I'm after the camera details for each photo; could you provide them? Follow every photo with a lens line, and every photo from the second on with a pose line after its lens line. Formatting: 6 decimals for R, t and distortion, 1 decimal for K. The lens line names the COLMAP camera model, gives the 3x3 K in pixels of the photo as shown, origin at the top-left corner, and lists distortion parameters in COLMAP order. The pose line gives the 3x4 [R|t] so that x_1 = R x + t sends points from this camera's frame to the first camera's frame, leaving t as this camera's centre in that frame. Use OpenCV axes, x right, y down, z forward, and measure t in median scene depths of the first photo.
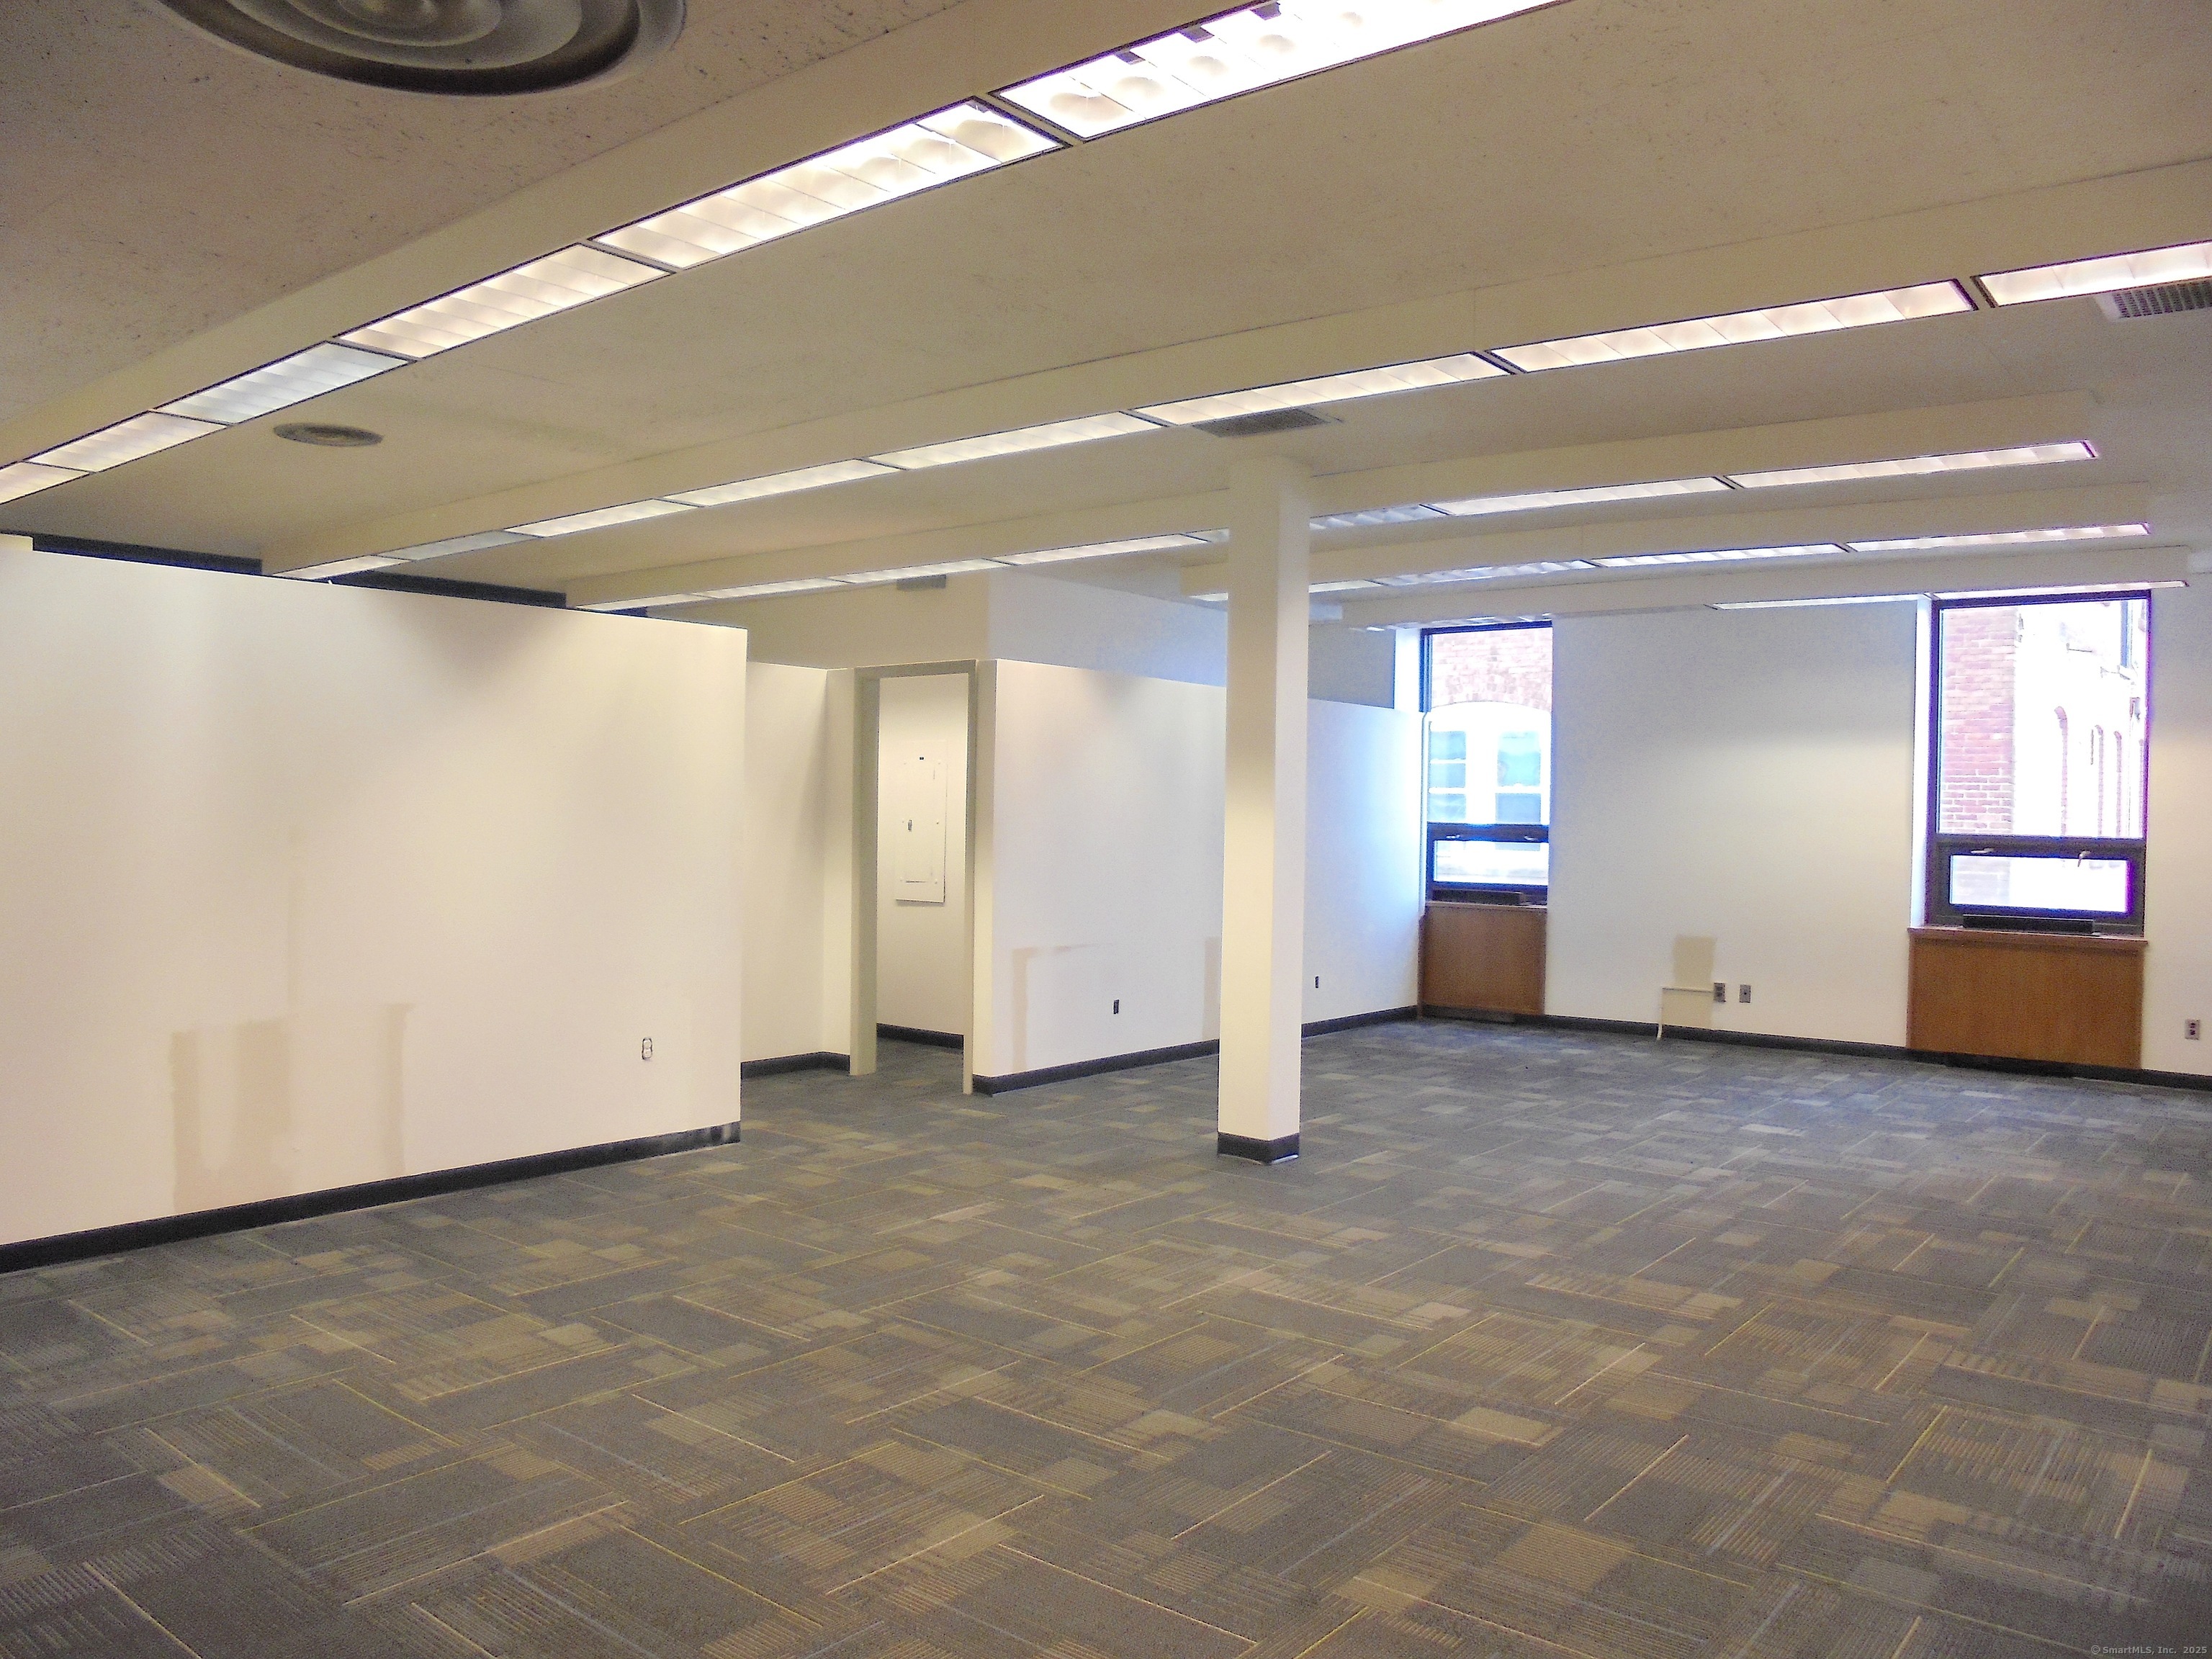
lens RADIAL K [[1651.3, 0, 1106.0], [0, 1651.3, 829.5], [0, 0, 1]] dist [-0.114817, 0.089261]
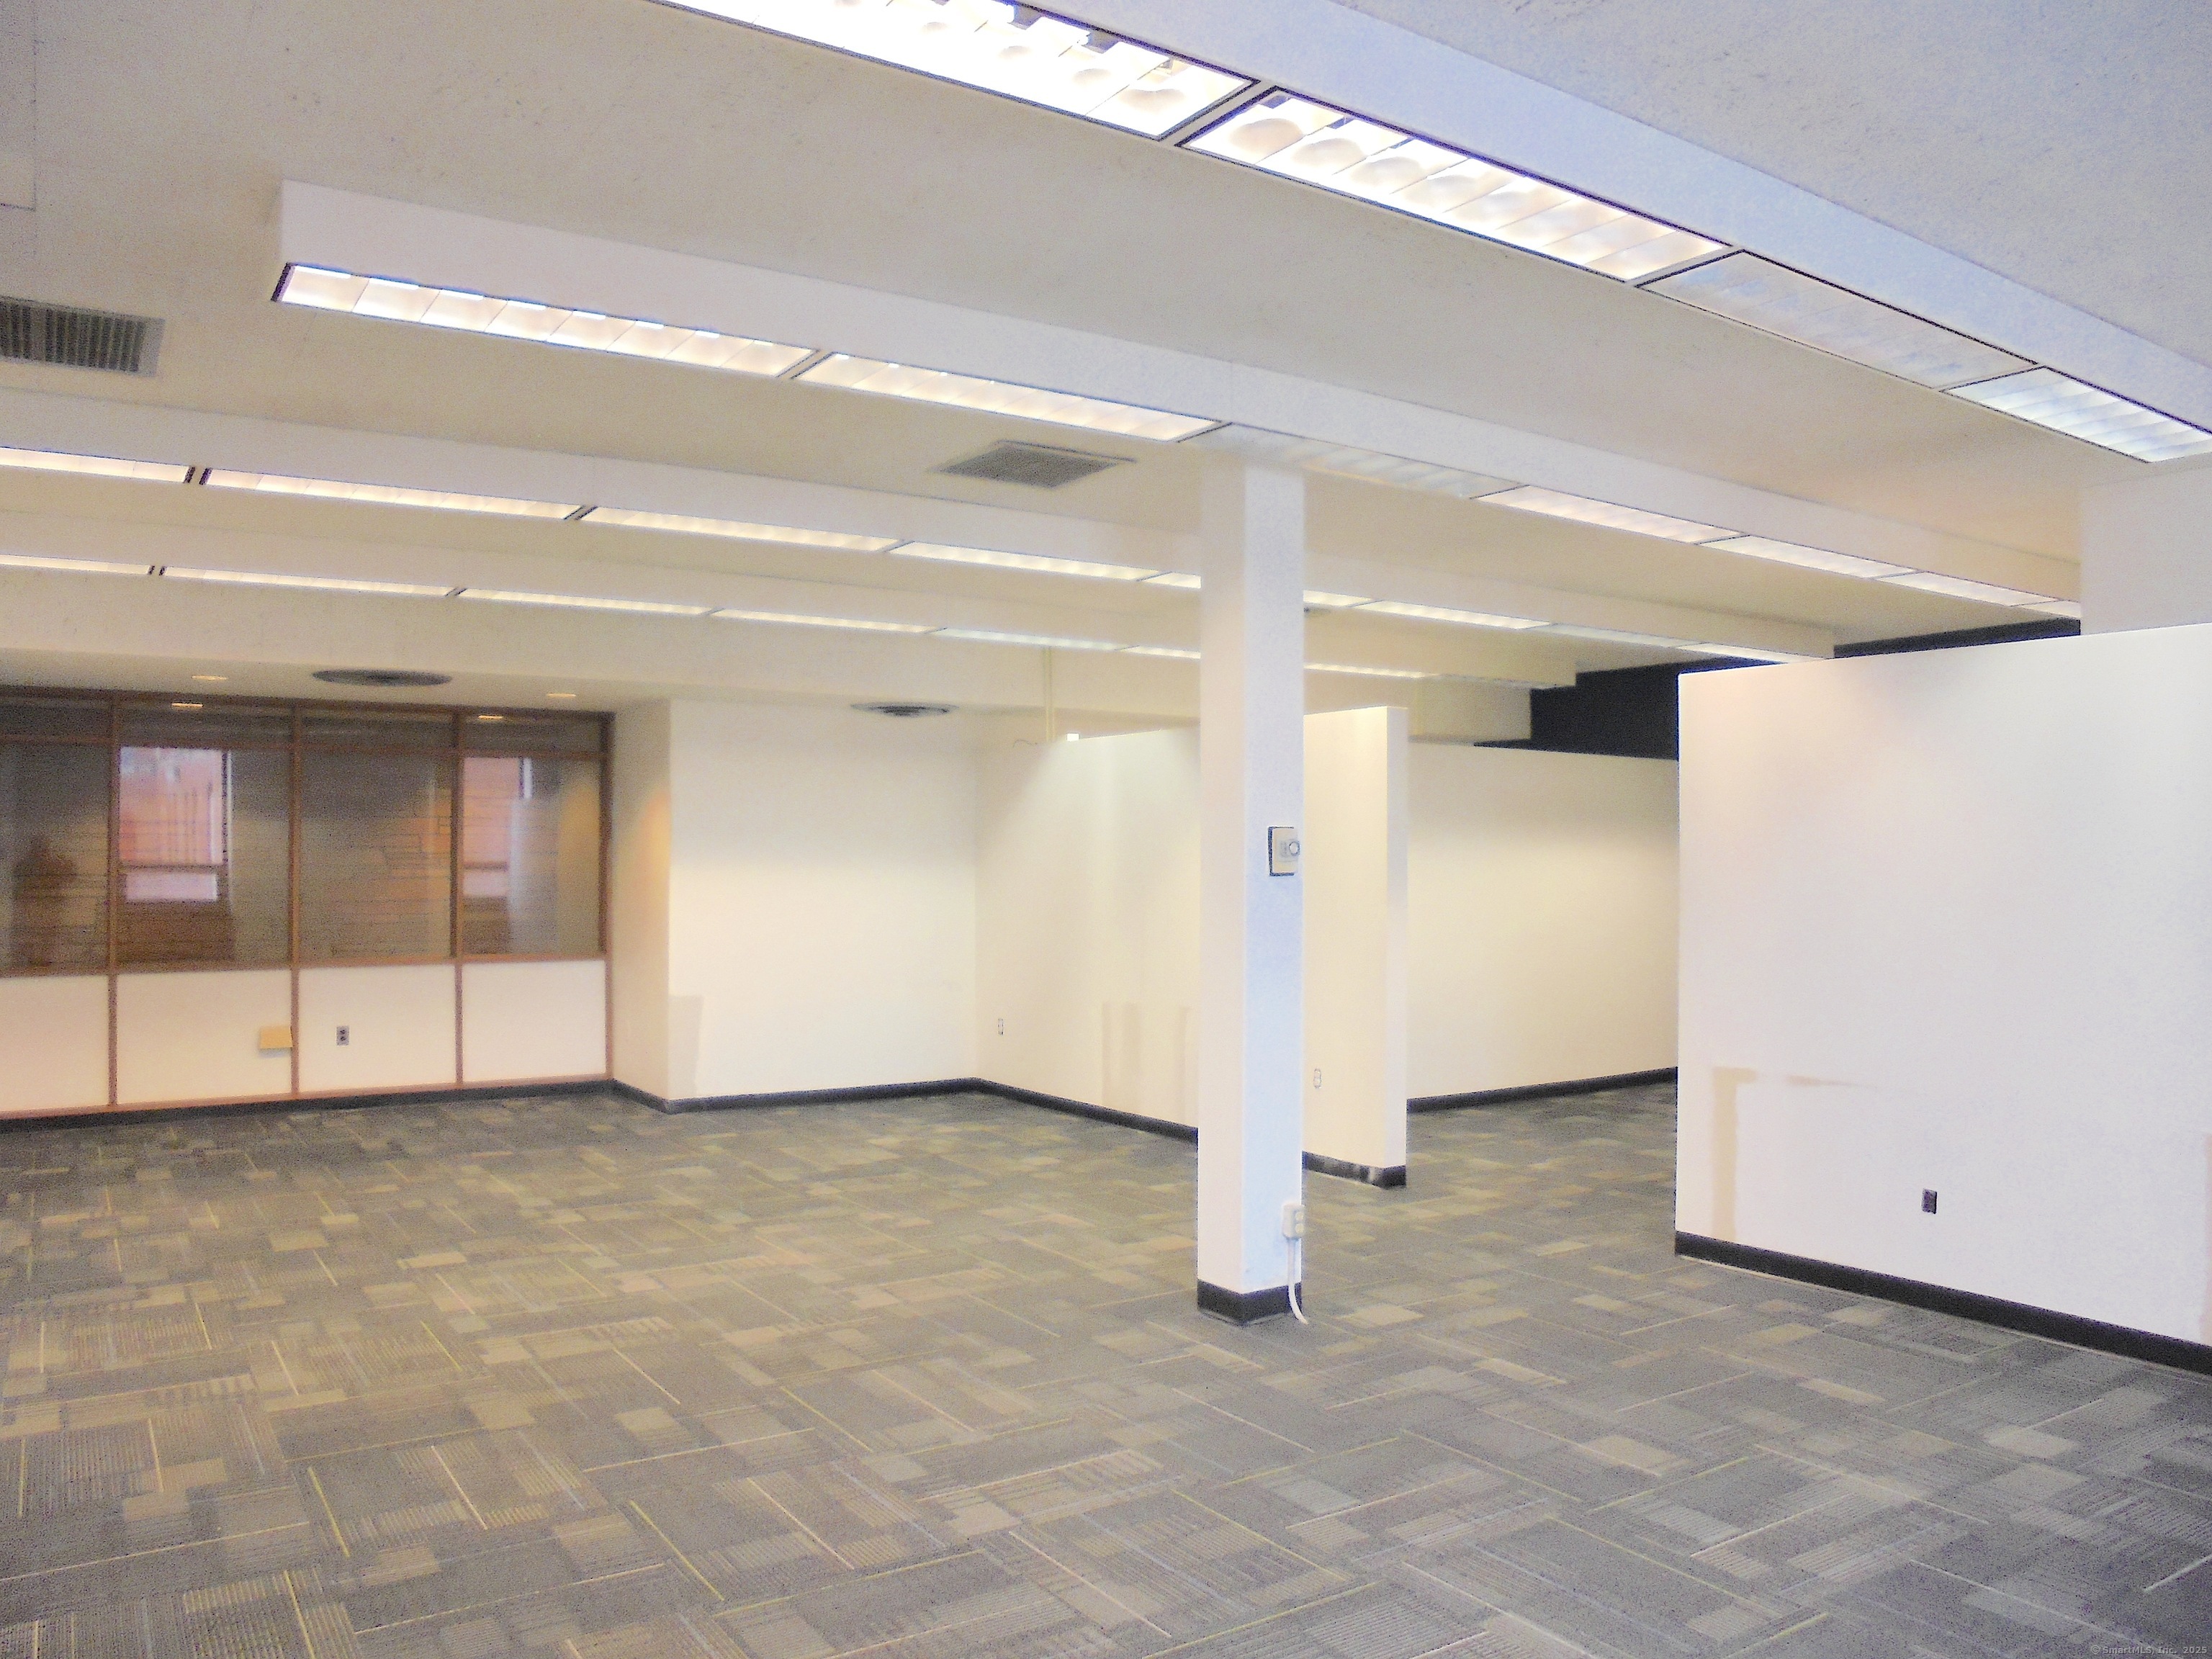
lens RADIAL K [[1651.3, 0, 1106.0], [0, 1651.3, 829.5], [0, 0, 1]] dist [-0.114817, 0.089261]
pose [[-0.303275, -0.034902, -0.952264, 1.205365], [-0.018077, 0.999360, -0.030871, -0.007864], [0.952732, 0.007851, -0.303712, 1.628738]]
